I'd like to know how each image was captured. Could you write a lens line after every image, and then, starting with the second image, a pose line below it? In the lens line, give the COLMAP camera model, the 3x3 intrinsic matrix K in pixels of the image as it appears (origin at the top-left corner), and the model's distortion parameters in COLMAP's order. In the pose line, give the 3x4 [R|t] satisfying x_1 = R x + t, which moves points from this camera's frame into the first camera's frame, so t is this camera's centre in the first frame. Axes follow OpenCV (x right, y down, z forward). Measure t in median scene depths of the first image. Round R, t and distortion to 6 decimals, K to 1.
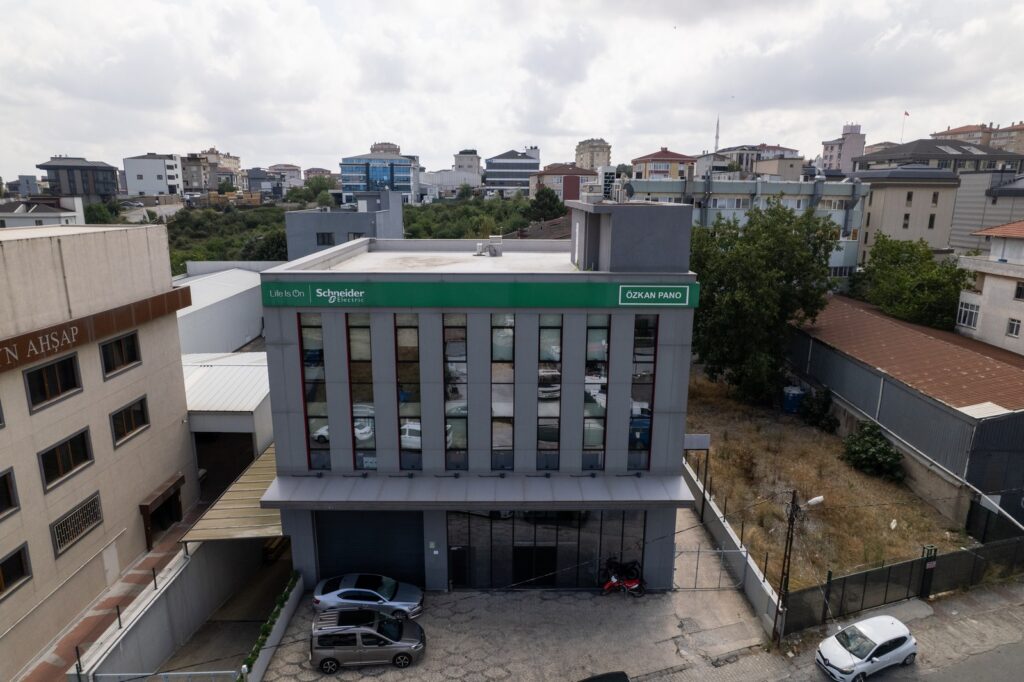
lens RADIAL K [[649.4, 0, 514.5], [0, 649.4, 343.5], [0, 0, 1]] dist [-0.075176, 0.062351]
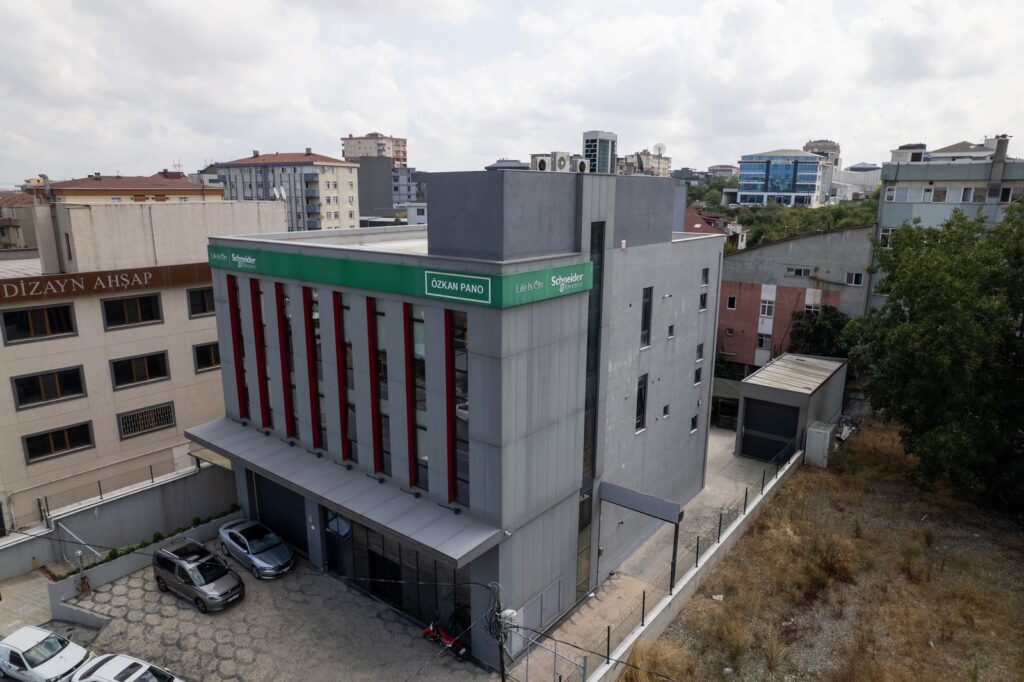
lens RADIAL K [[649.4, 0, 514.5], [0, 649.4, 343.5], [0, 0, 1]] dist [-0.075176, 0.062351]
pose [[0.782857, 0.142474, -0.605670, 0.734172], [-0.144314, 0.988463, 0.045986, -0.051330], [0.605234, 0.051406, 0.794386, 0.413044]]
